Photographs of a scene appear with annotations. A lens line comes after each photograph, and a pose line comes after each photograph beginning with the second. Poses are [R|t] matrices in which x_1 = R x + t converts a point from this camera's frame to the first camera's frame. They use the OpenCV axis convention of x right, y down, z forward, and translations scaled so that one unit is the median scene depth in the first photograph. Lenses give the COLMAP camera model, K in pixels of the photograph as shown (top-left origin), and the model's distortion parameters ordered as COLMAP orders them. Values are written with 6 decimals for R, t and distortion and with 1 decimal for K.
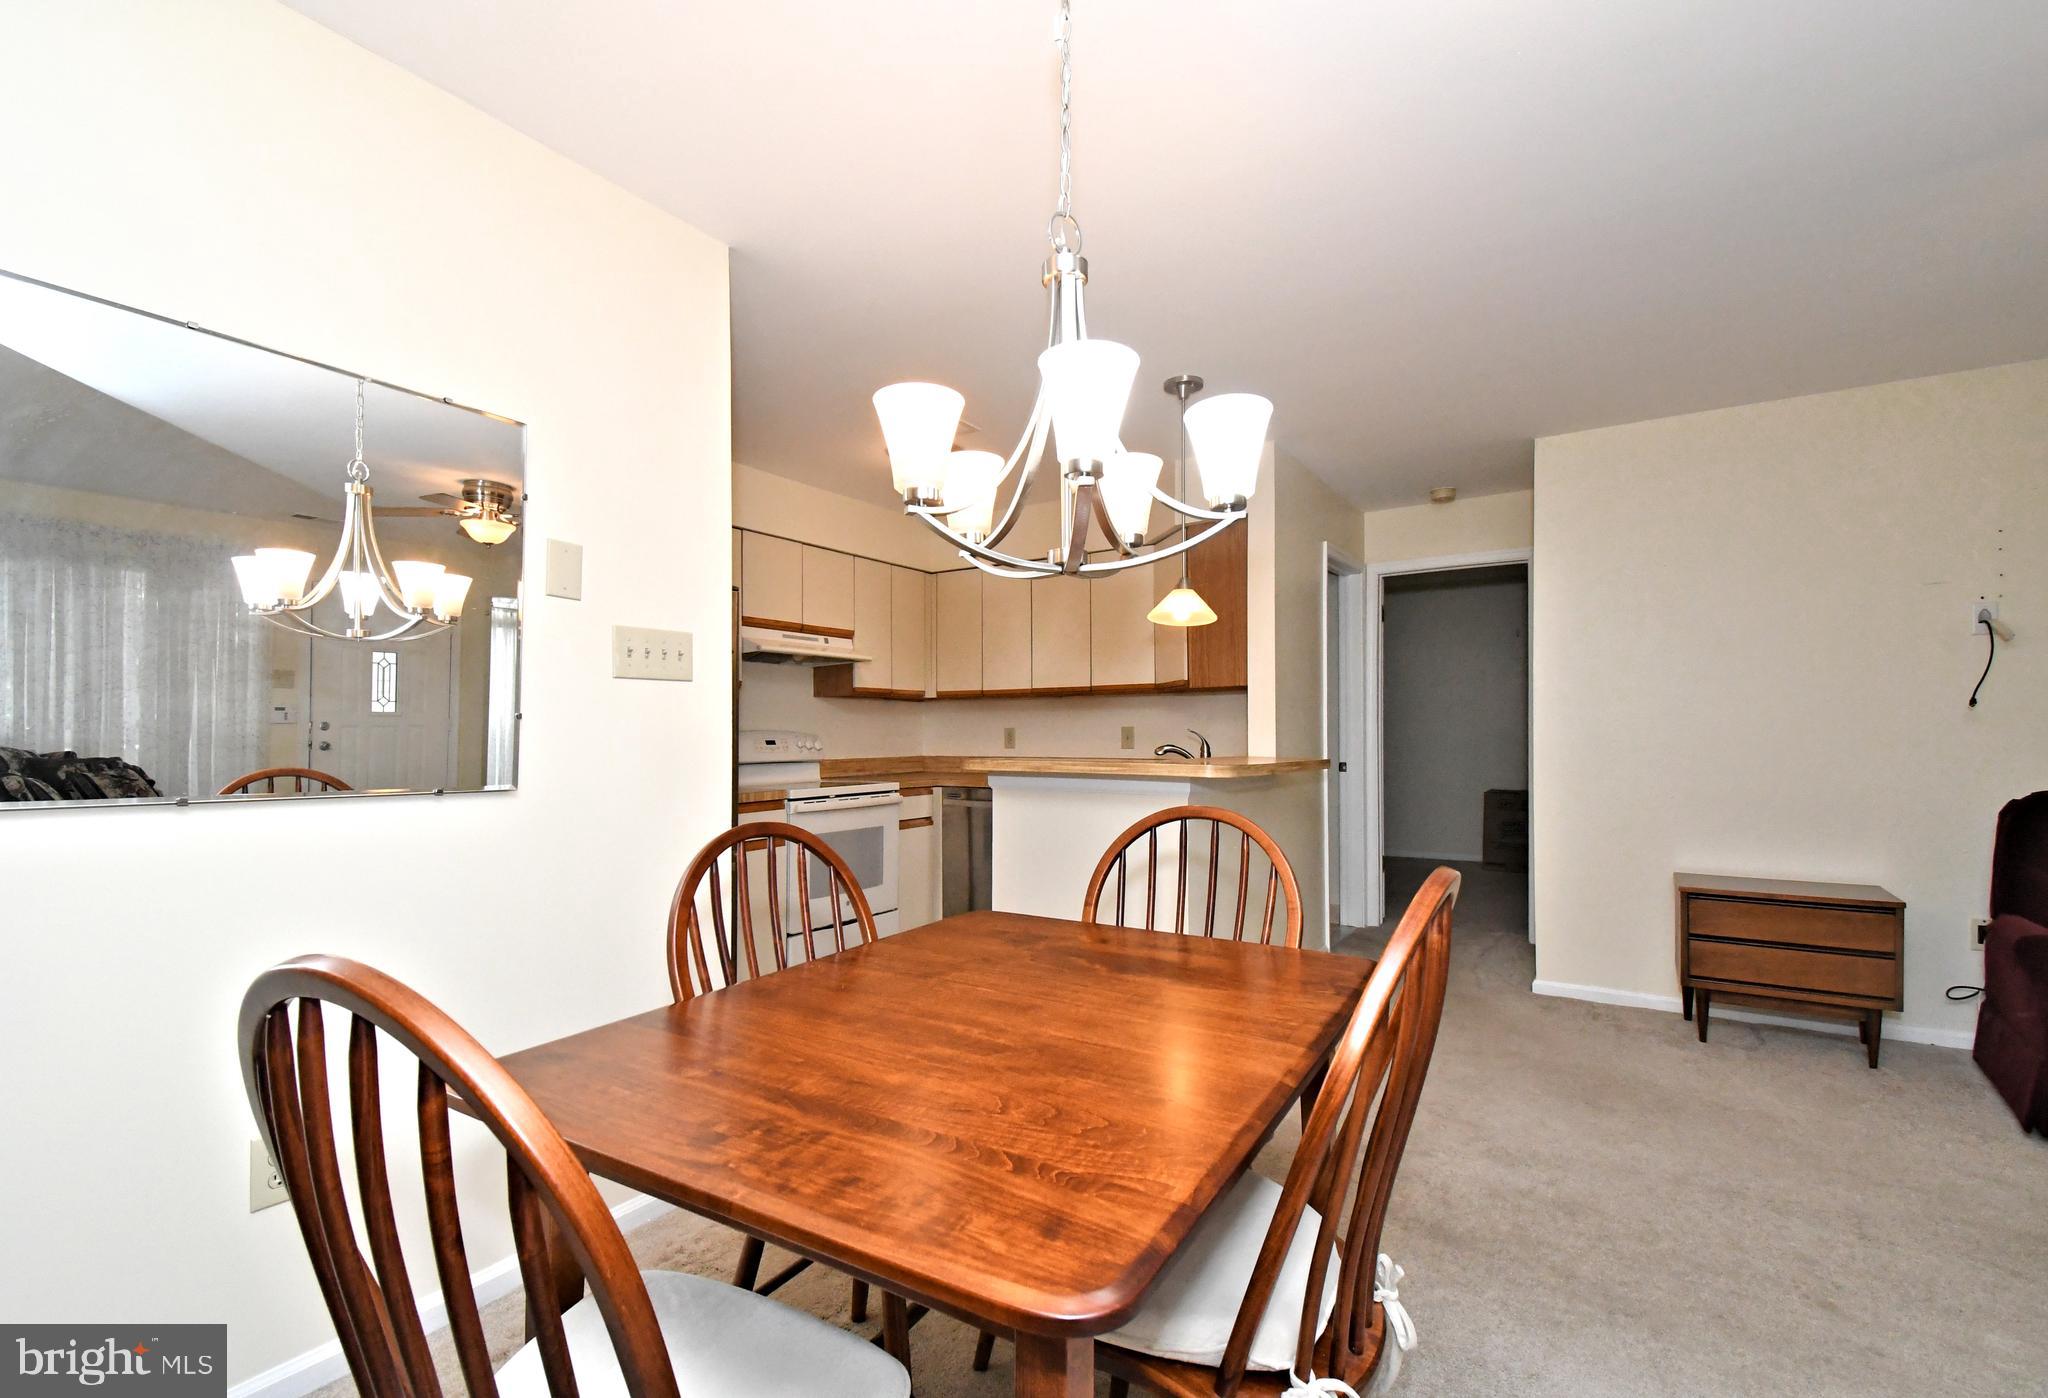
lens RADIAL K [[895.0, 0, 1024.2], [0, 895.0, 717.7], [0, 0, 1]] dist [-0.007282, -0.006656]
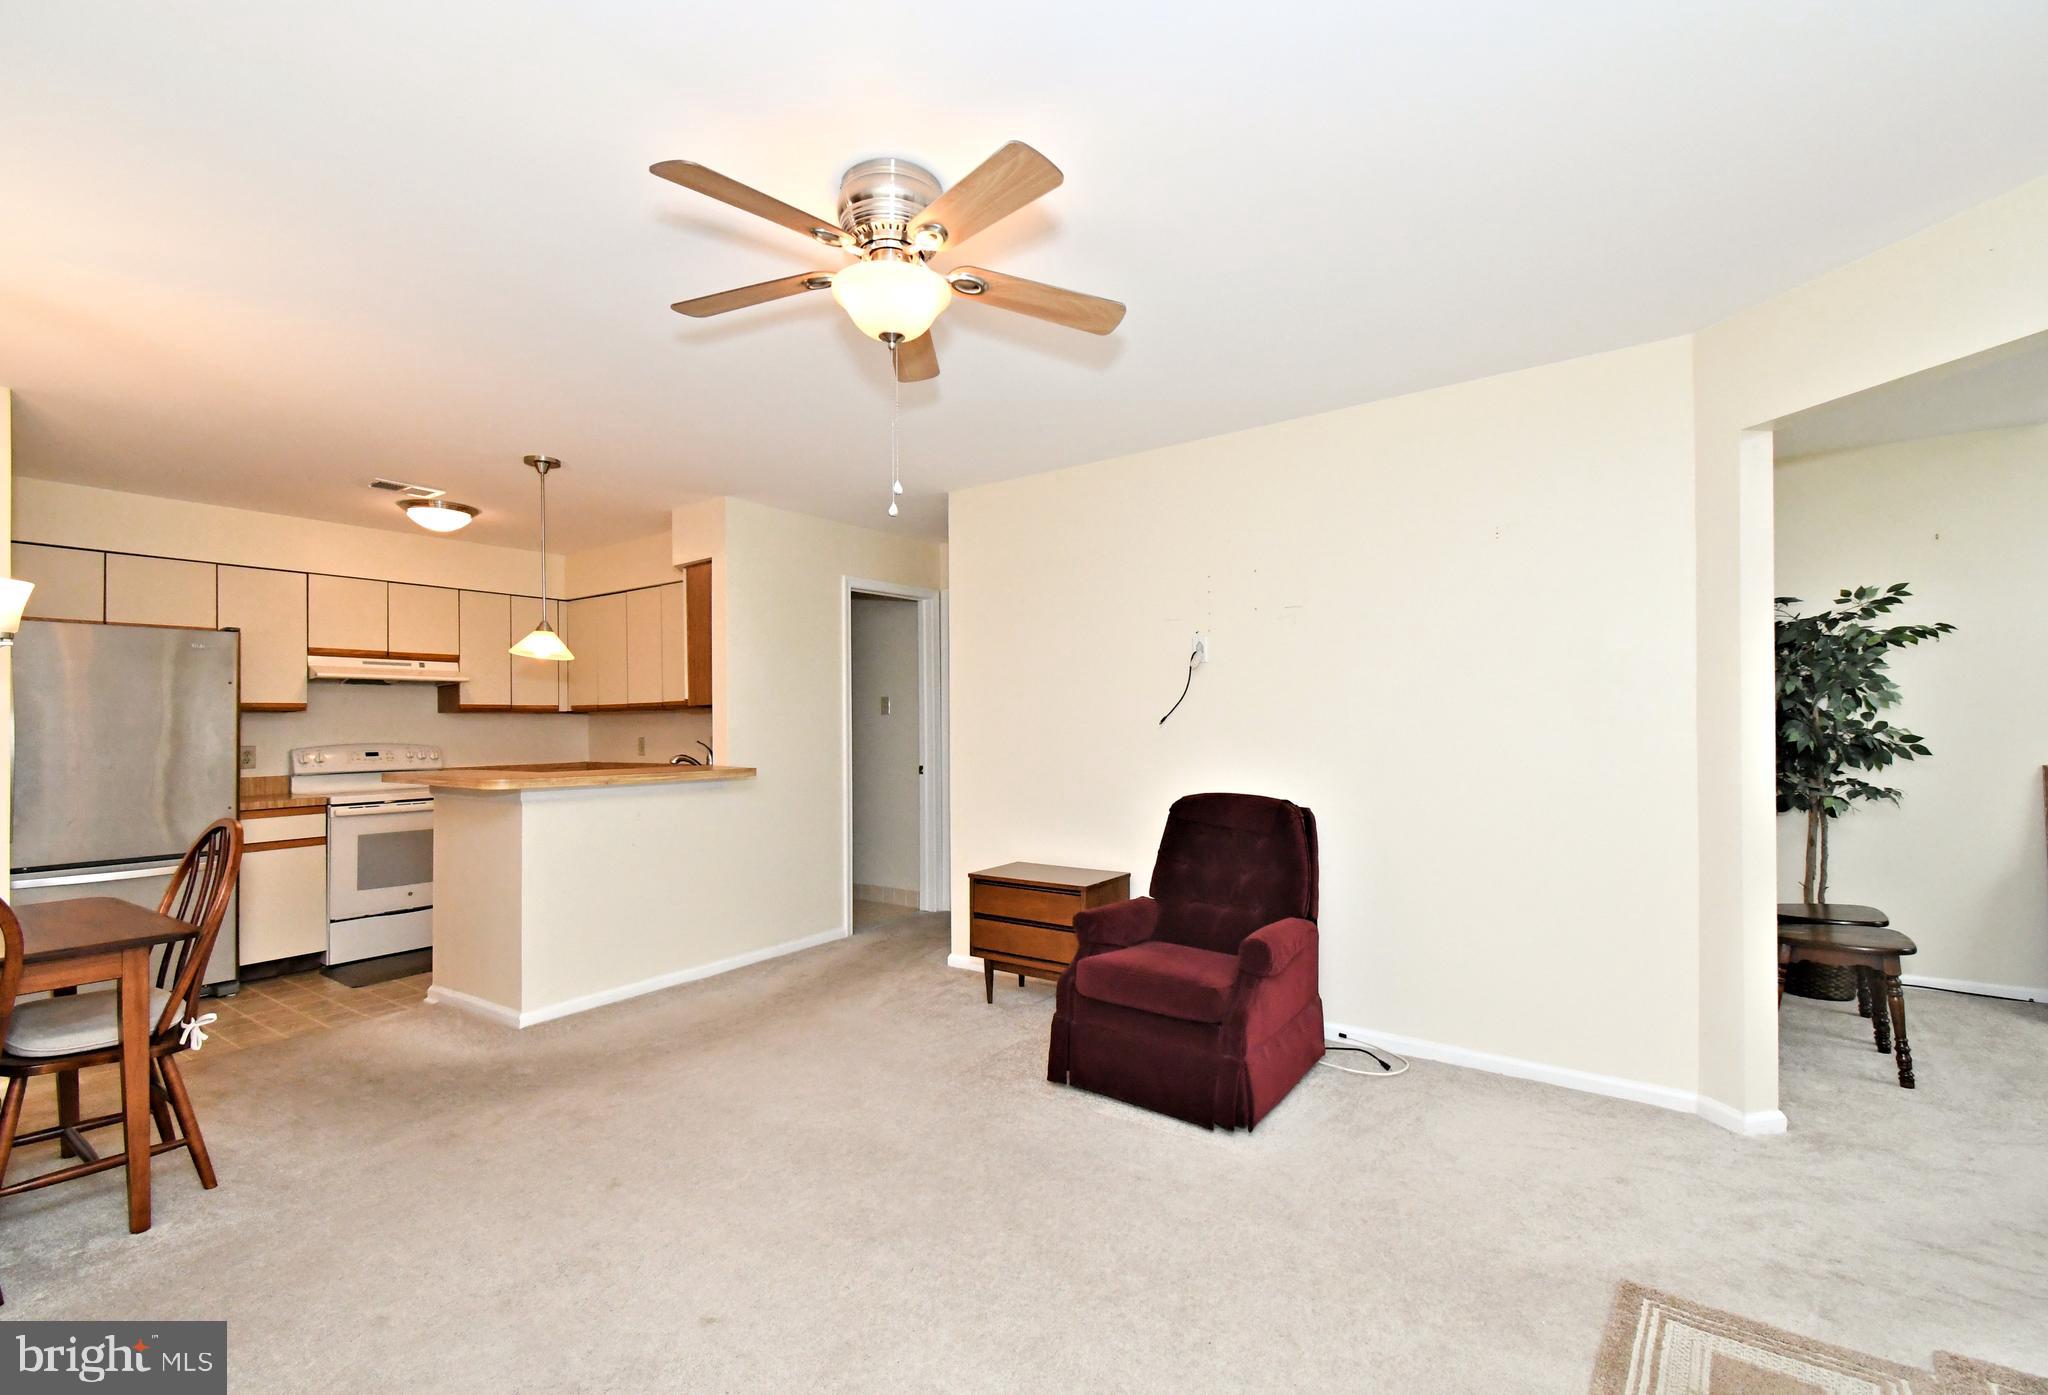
lens RADIAL K [[895.0, 0, 1024.2], [0, 895.0, 716.2], [0, 0, 1]] dist [-0.007282, -0.006656]
pose [[0.999950, -0.009605, -0.002913, 0.803690], [0.009617, 0.999945, 0.004109, -0.025979], [0.002873, -0.004137, 0.999987, -0.199455]]
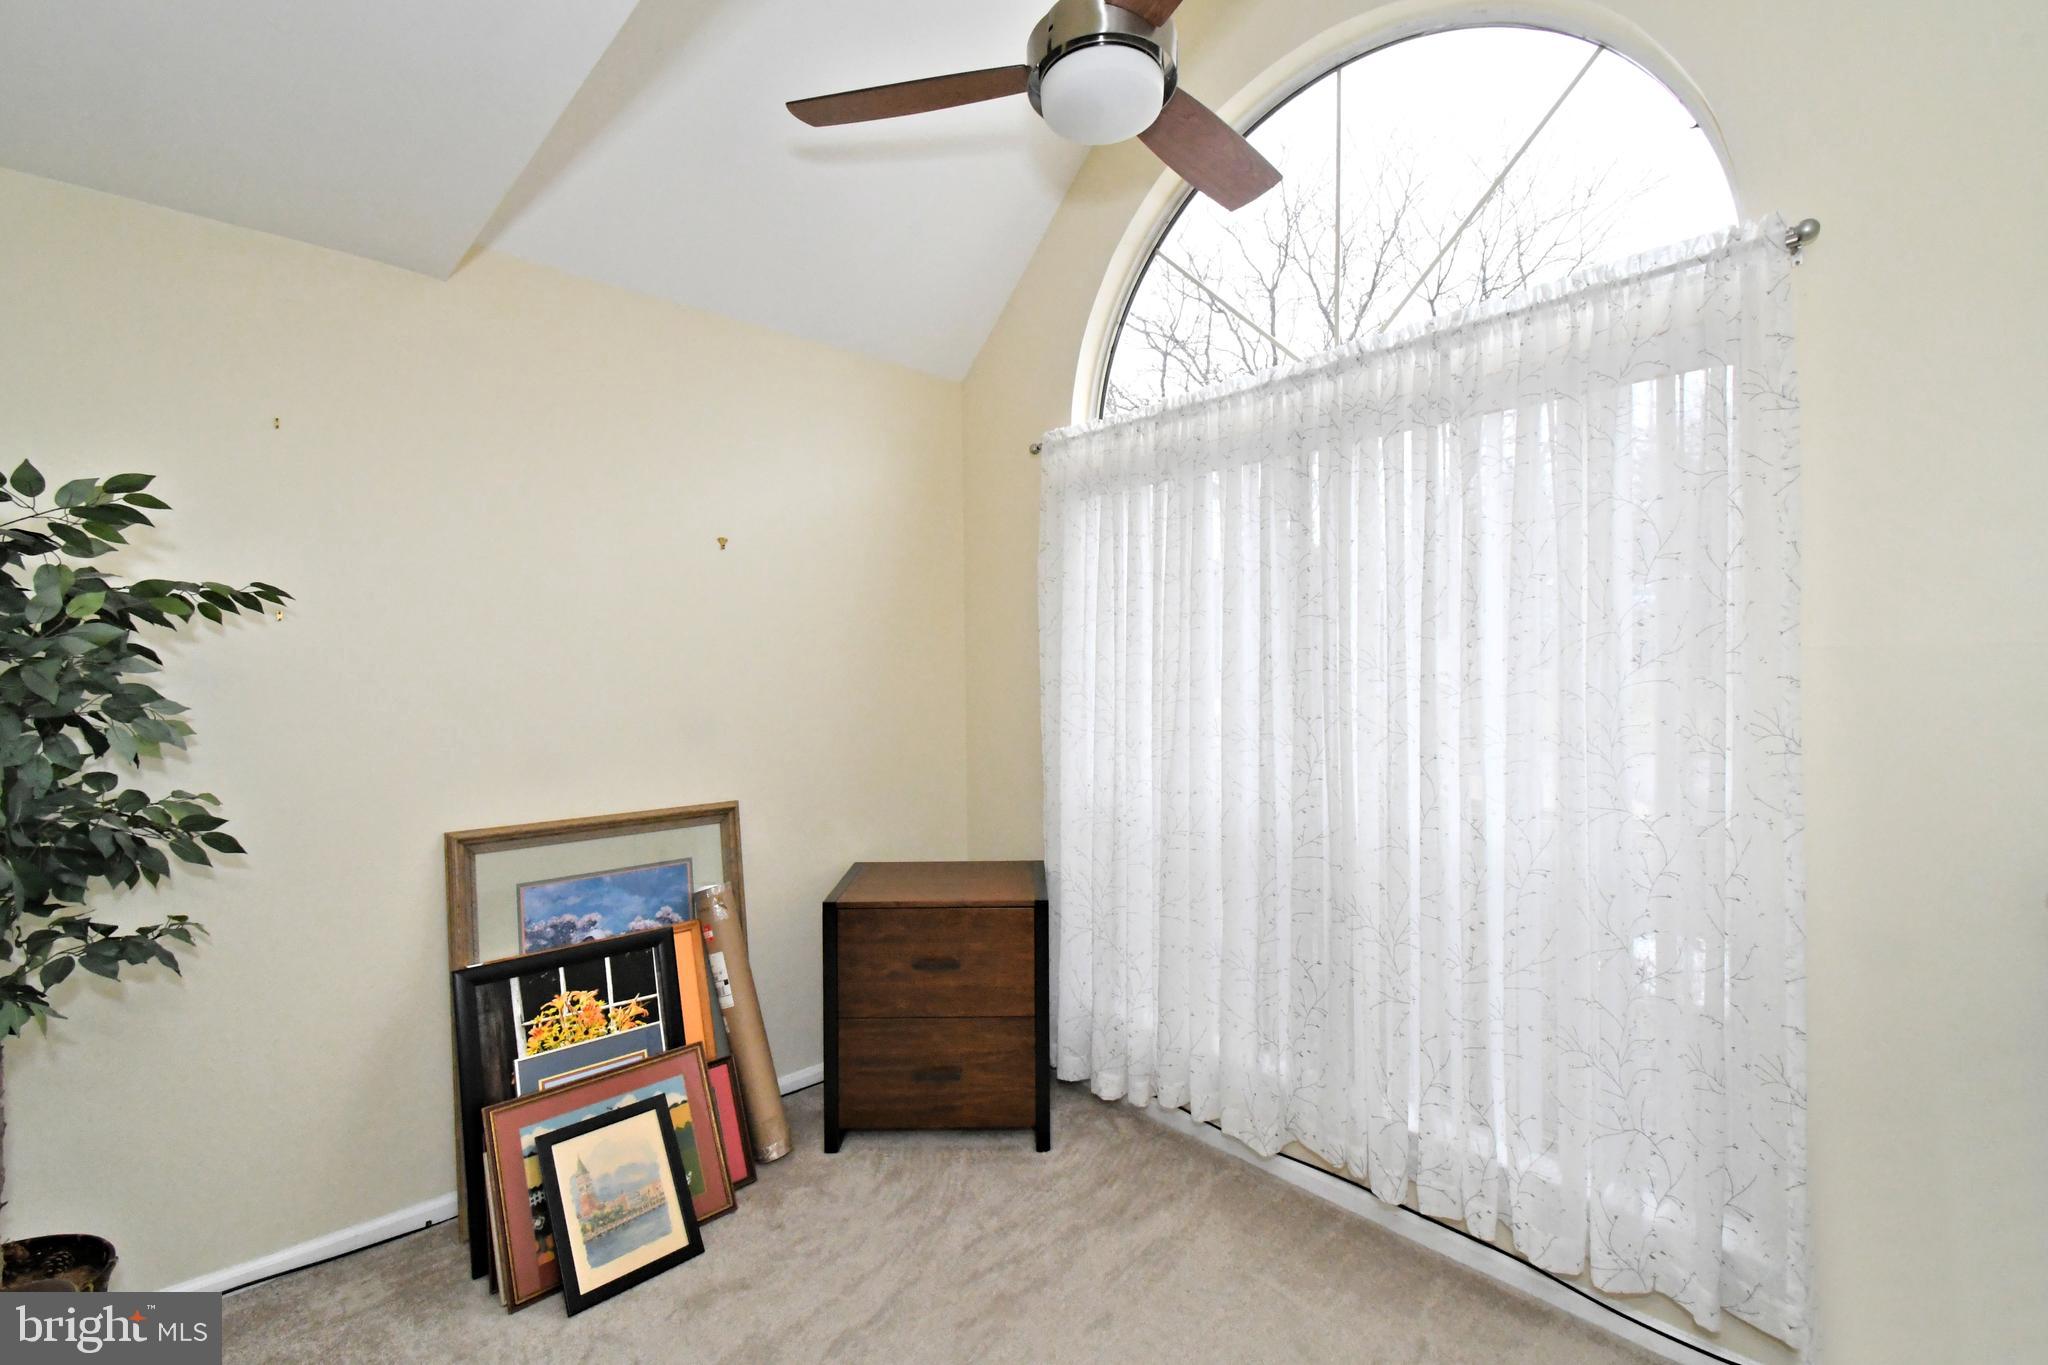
lens RADIAL K [[877.9, 0, 1024.0], [0, 877.9, 682.5], [0, 0, 1]] dist [0.002098, -0.019400]
pose [[0.202803, -0.005466, 0.979204, 1.551313], [-0.005887, 0.999960, 0.006801, -0.074161], [-0.979202, -0.007144, 0.202763, 0.361658]]
